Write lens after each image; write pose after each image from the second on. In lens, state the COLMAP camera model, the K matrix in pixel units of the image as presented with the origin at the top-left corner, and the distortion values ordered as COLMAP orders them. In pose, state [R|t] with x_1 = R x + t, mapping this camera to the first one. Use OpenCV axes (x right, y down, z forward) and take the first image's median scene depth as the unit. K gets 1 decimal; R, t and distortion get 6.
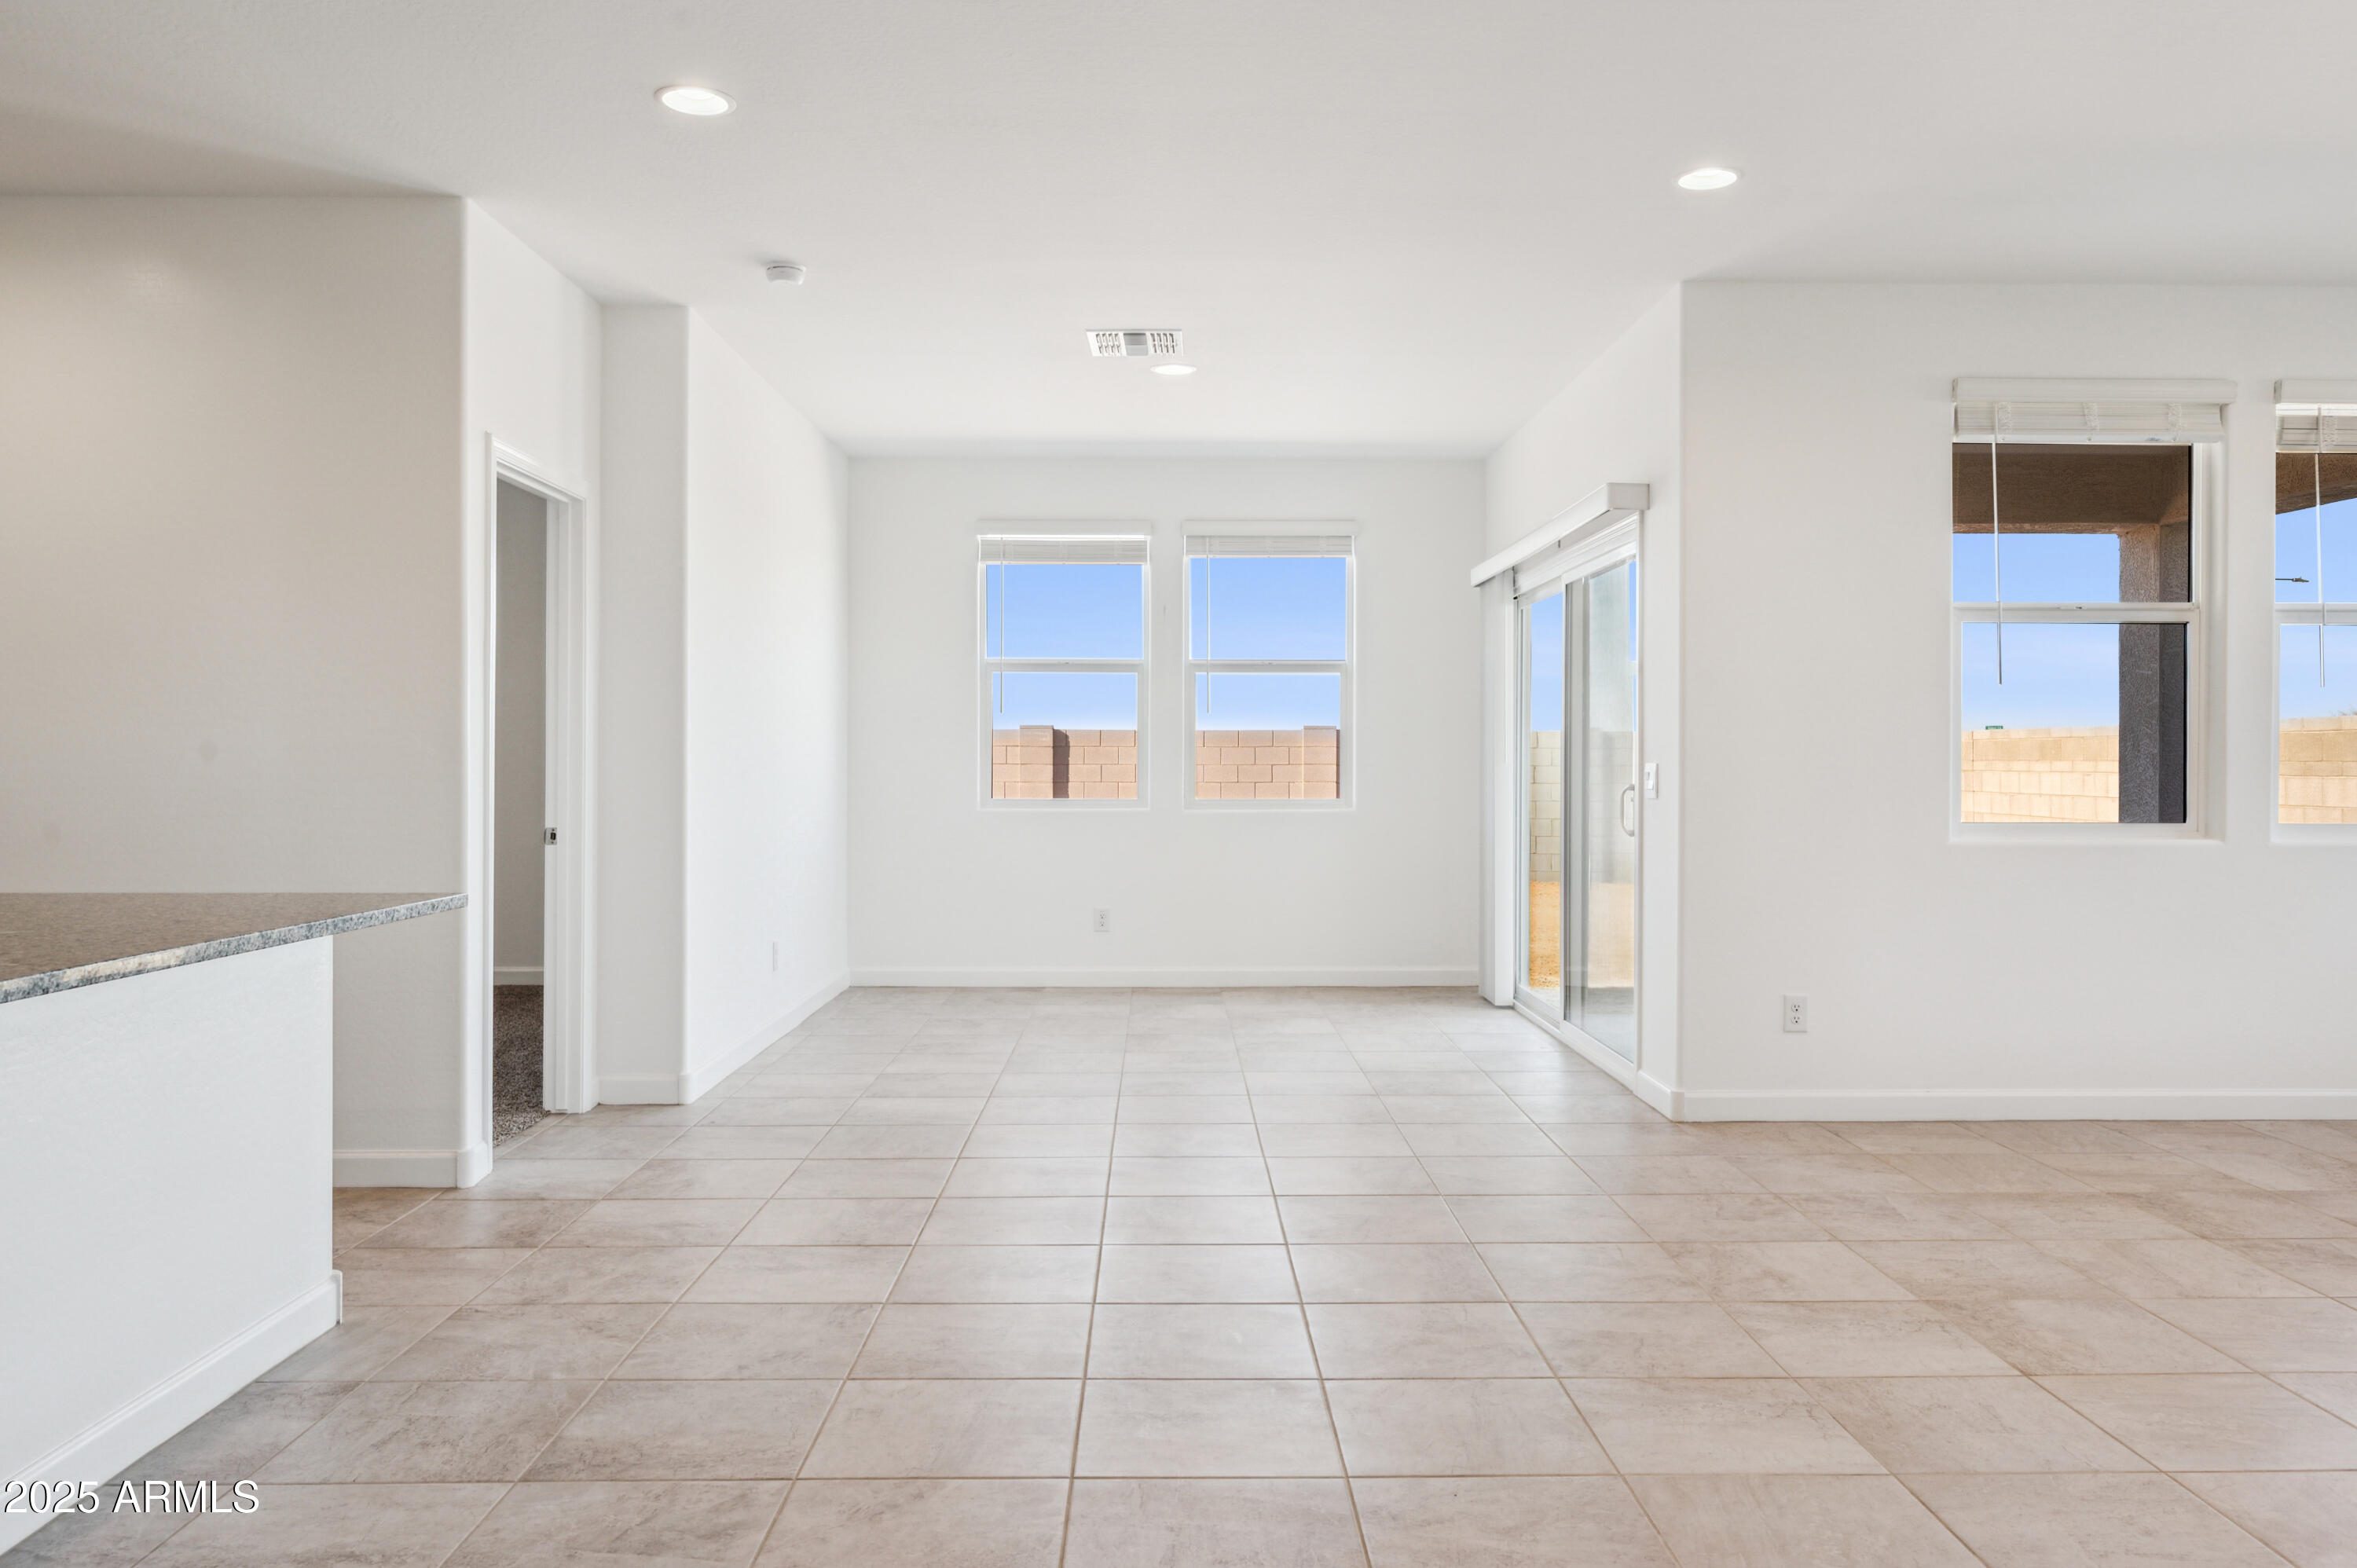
lens RADIAL K [[1727.0, 0, 1178.2], [0, 1727.0, 745.4], [0, 0, 1]] dist [0.003396, -0.003485]
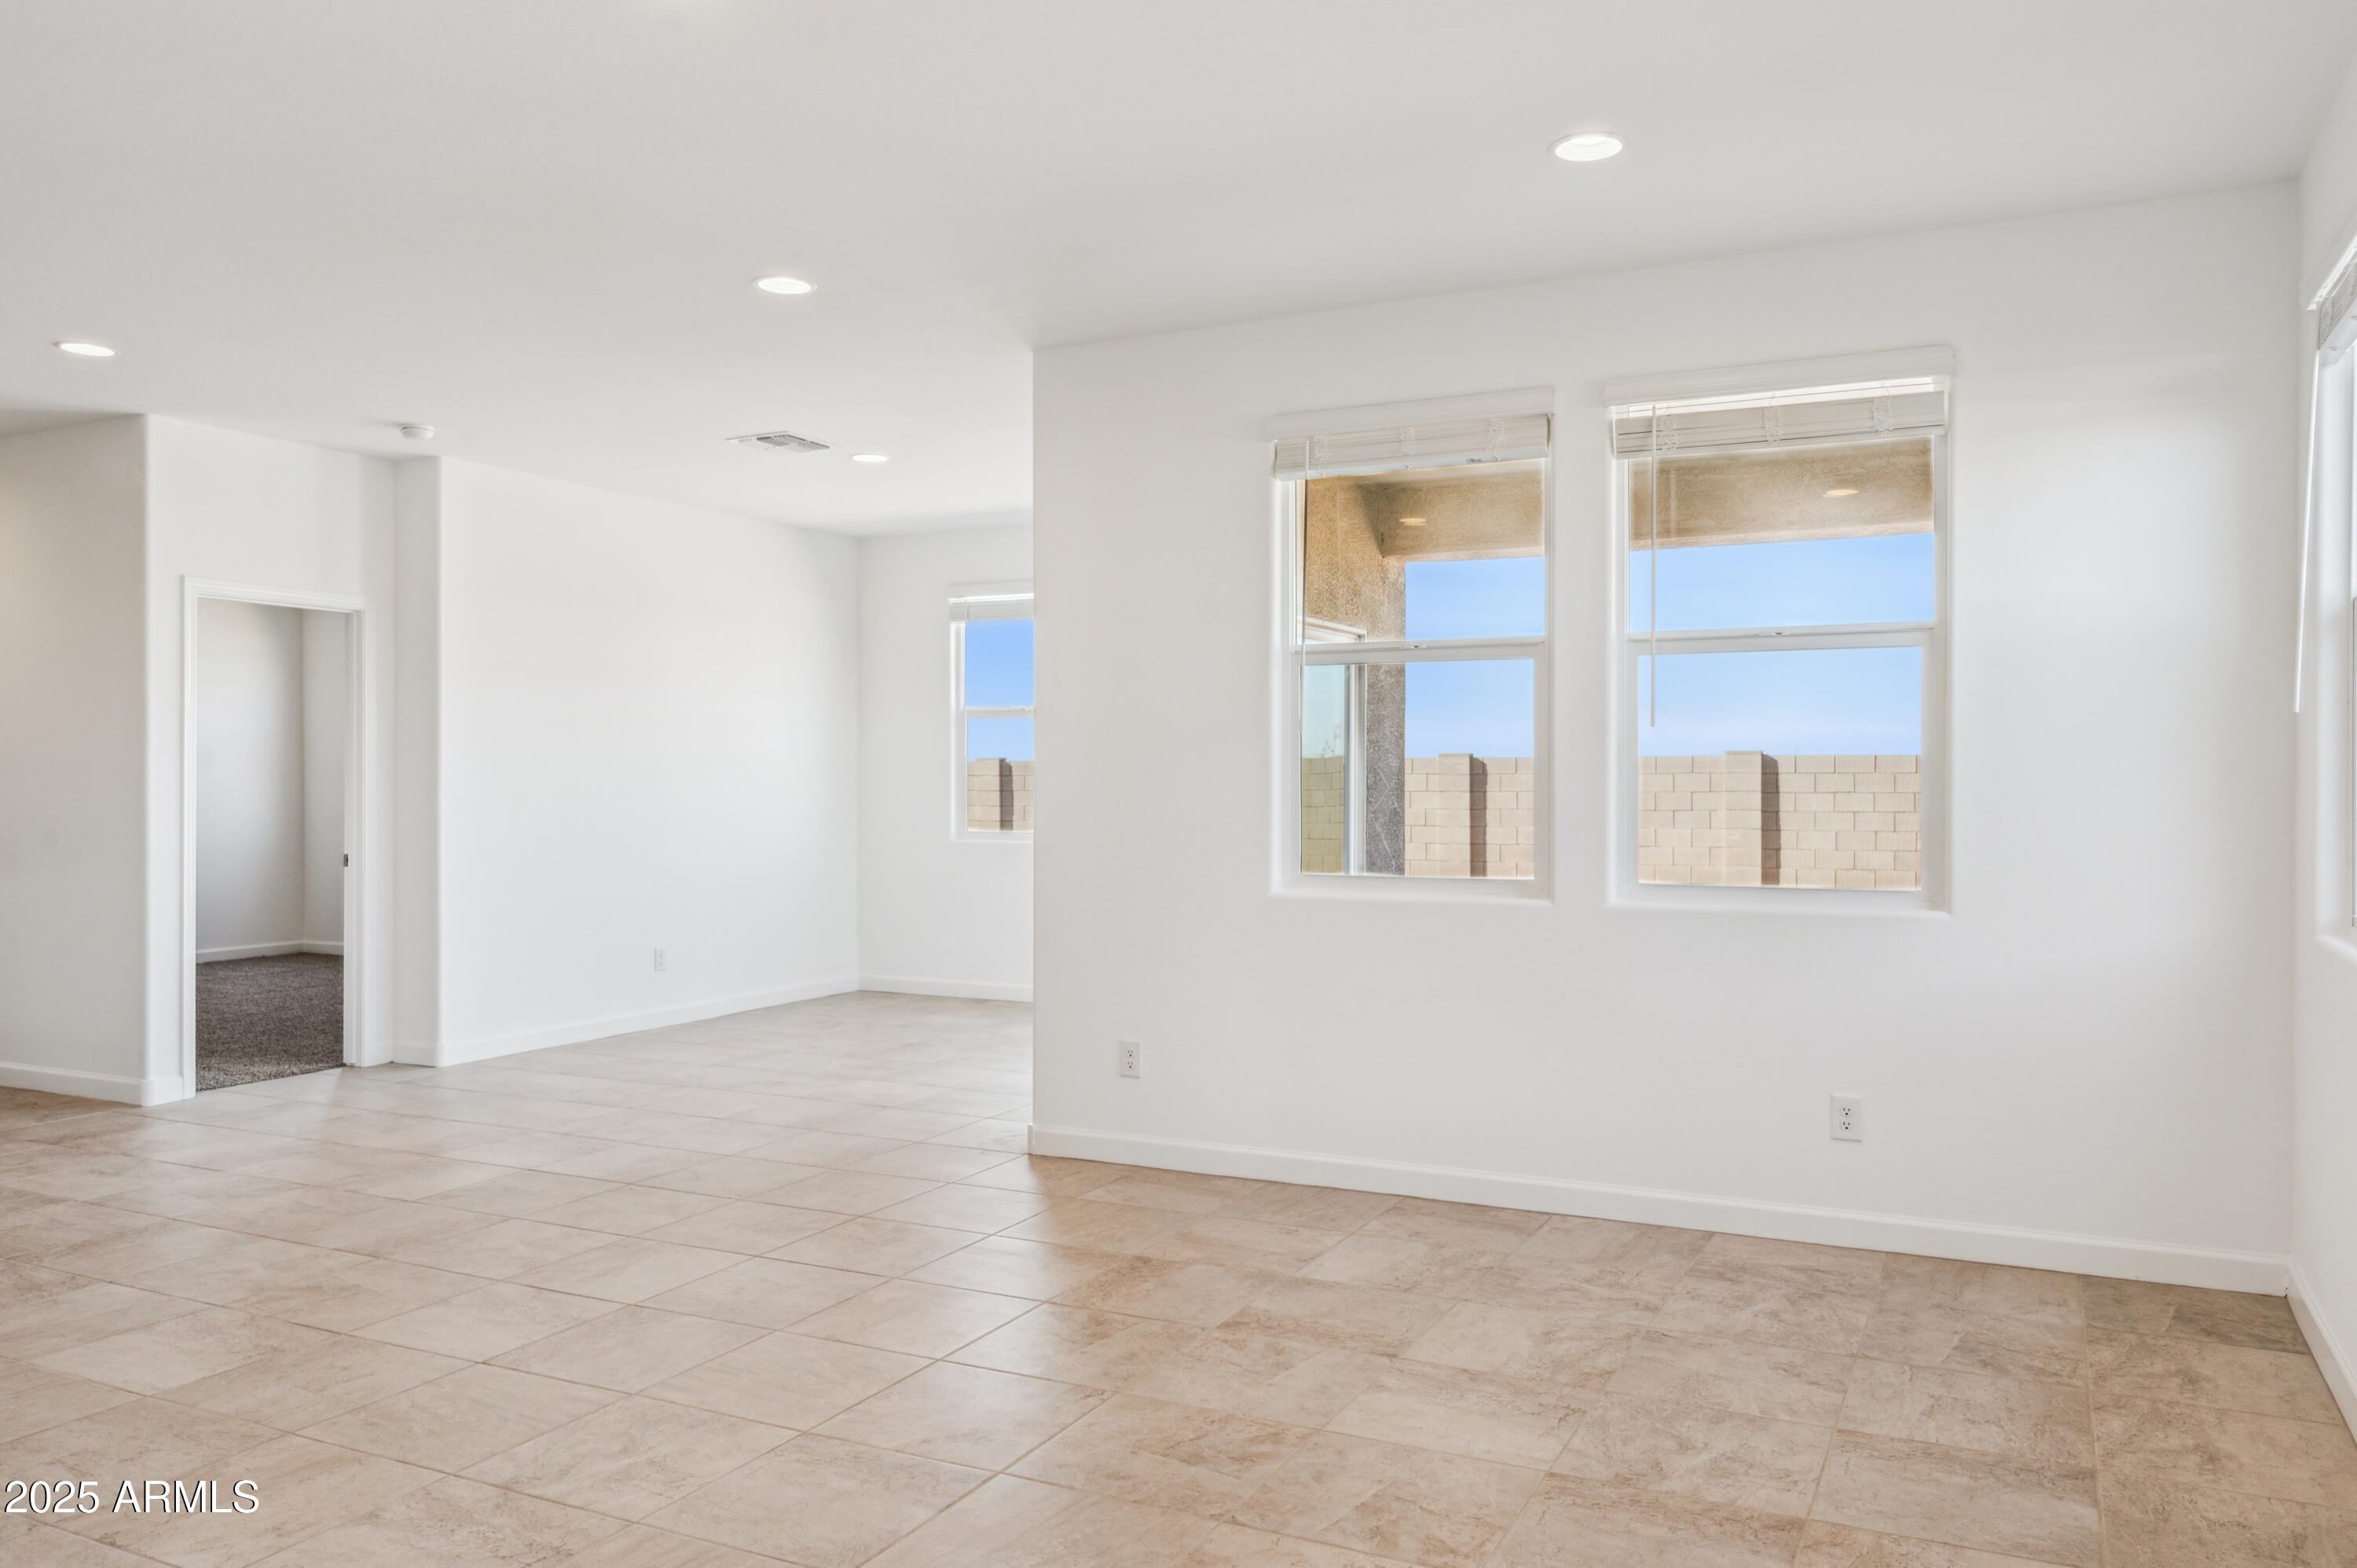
lens RADIAL K [[1678.8, 0, 1178.5], [0, 1678.8, 784.0], [0, 0, 1]] dist [-0.019934, -0.002578]
pose [[0.890178, -0.002721, -0.455605, 0.830856], [0.007913, 0.999924, 0.009490, -0.015379], [0.455544, -0.012053, 0.890132, 0.136510]]
